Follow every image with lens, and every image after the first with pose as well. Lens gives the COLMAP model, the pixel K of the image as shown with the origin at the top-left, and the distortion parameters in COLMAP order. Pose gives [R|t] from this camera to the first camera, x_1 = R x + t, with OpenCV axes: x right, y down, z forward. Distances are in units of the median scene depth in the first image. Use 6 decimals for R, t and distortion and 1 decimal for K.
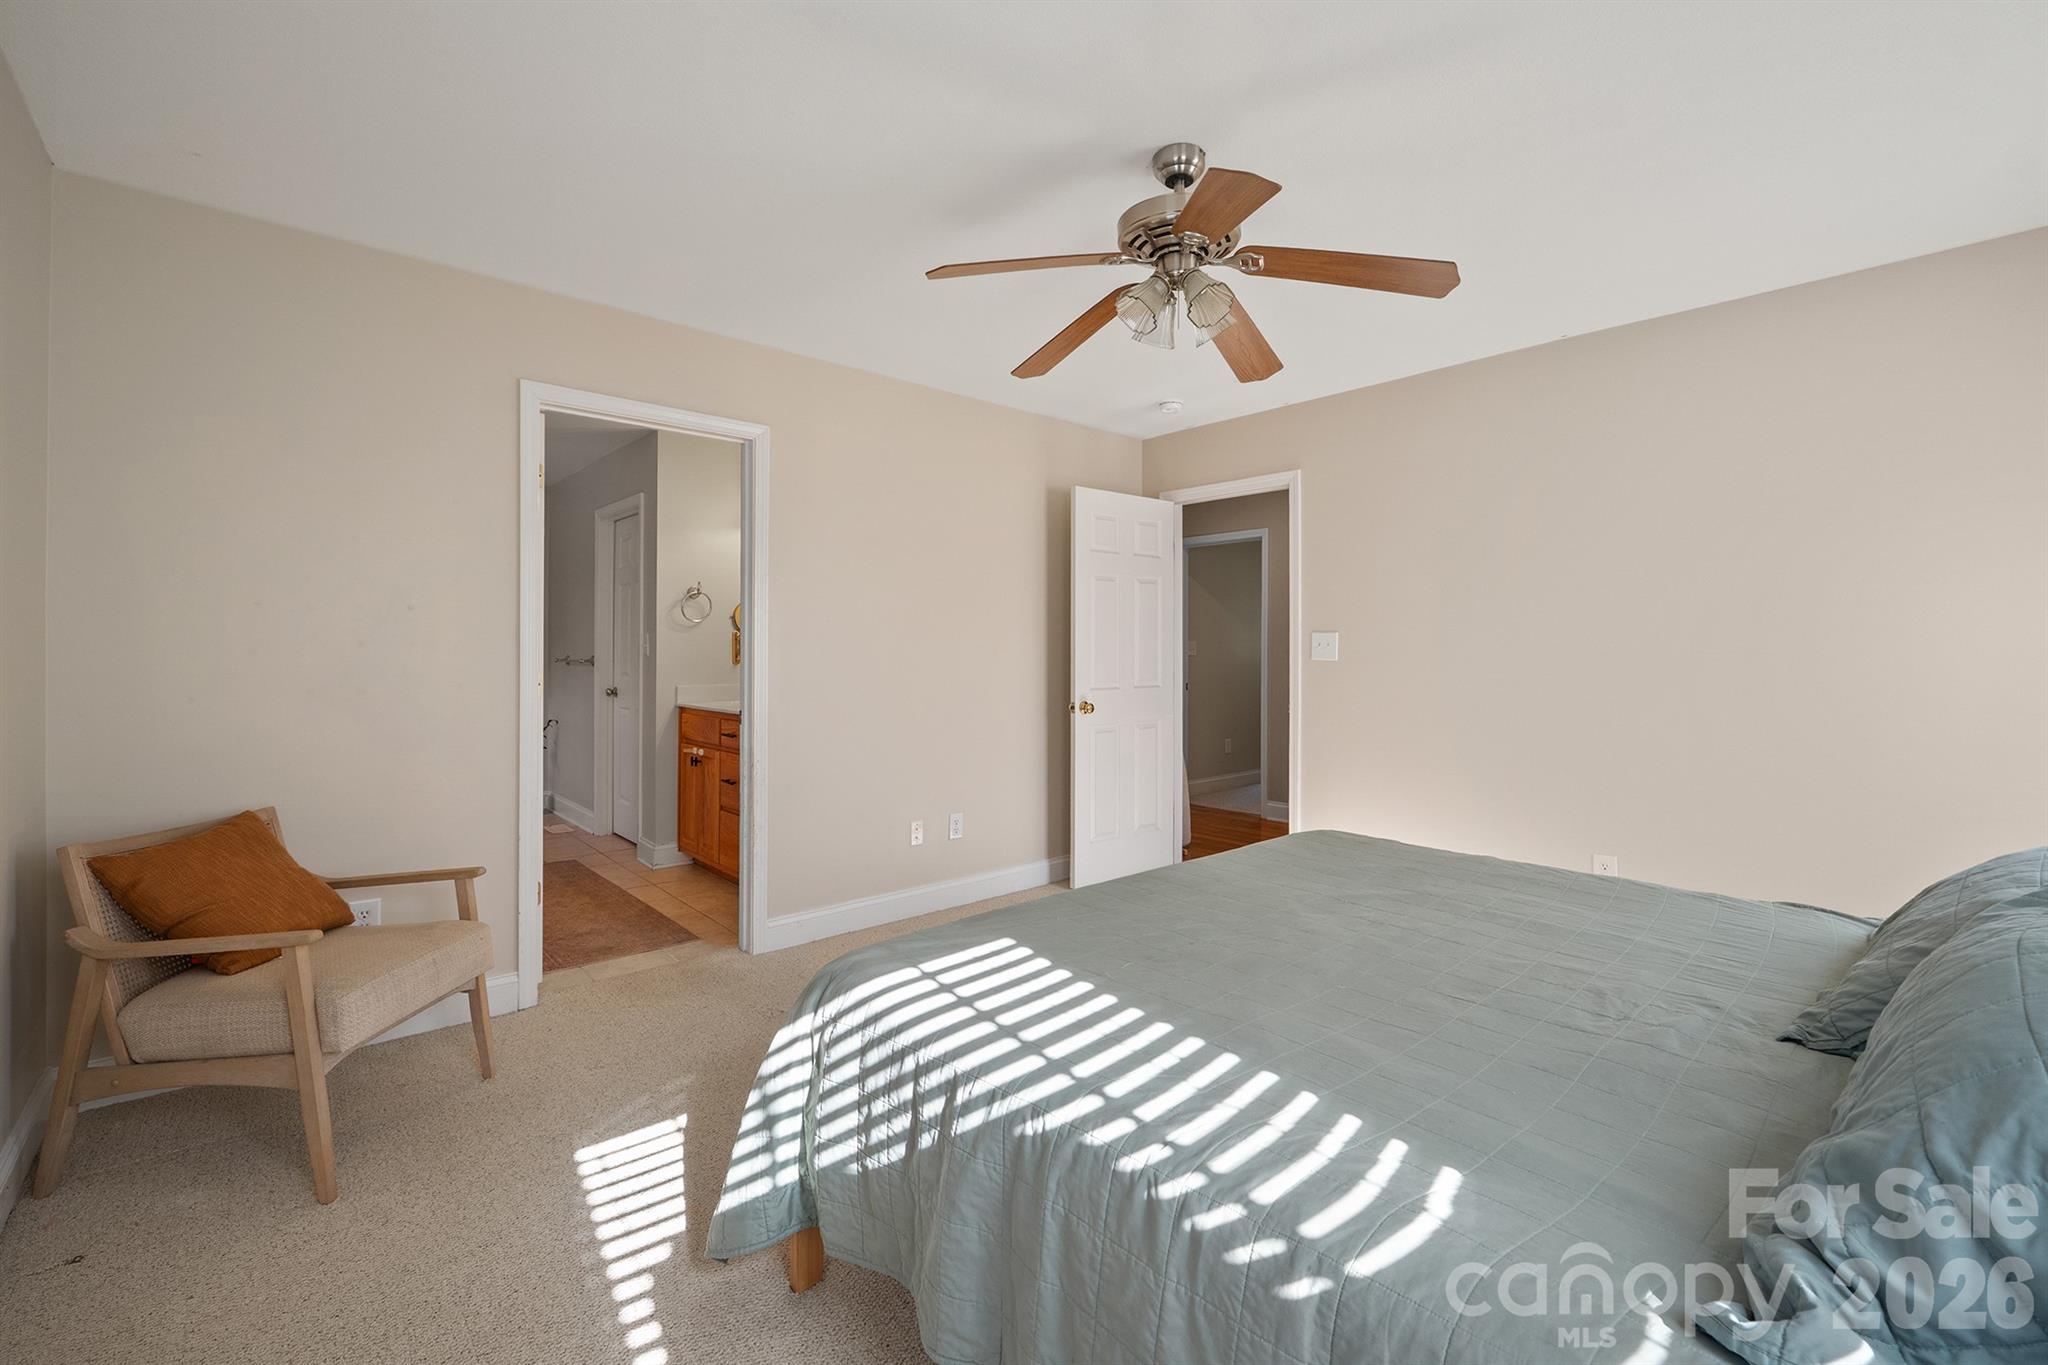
lens RADIAL K [[860.8, 0, 1023.6], [0, 860.8, 669.6], [0, 0, 1]] dist [-0.002297, -0.000379]
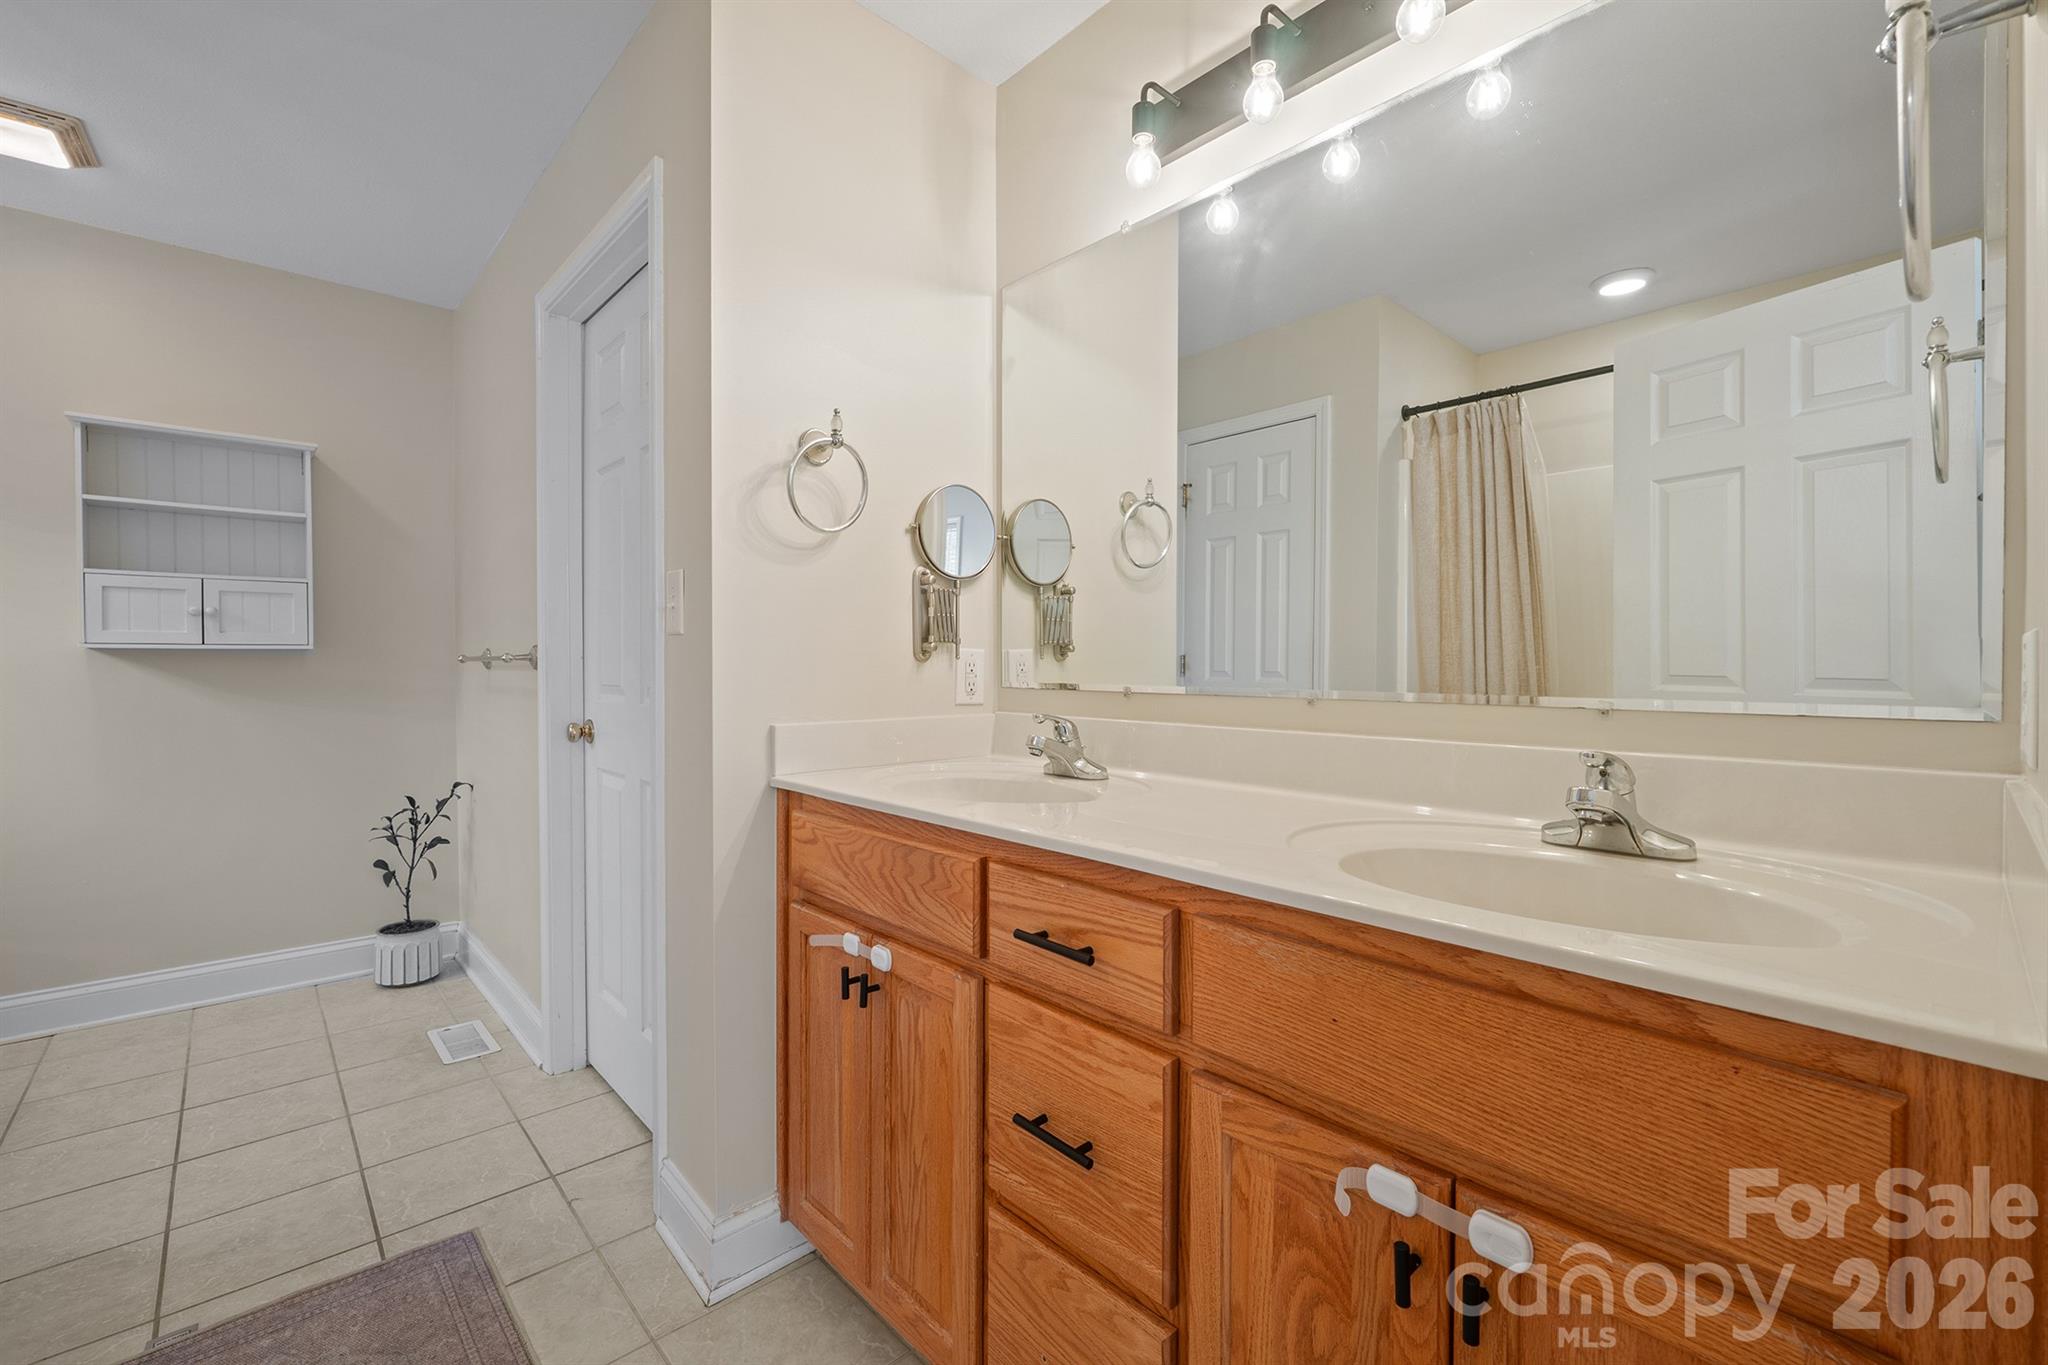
lens RADIAL K [[860.8, 0, 1023.6], [0, 860.8, 669.6], [0, 0, 1]] dist [-0.002297, -0.000379]
pose [[0.999777, -0.007131, 0.019887, -0.309636], [0.007213, 0.999966, -0.004036, -0.000706], [-0.019858, 0.004179, 0.999794, 0.659360]]
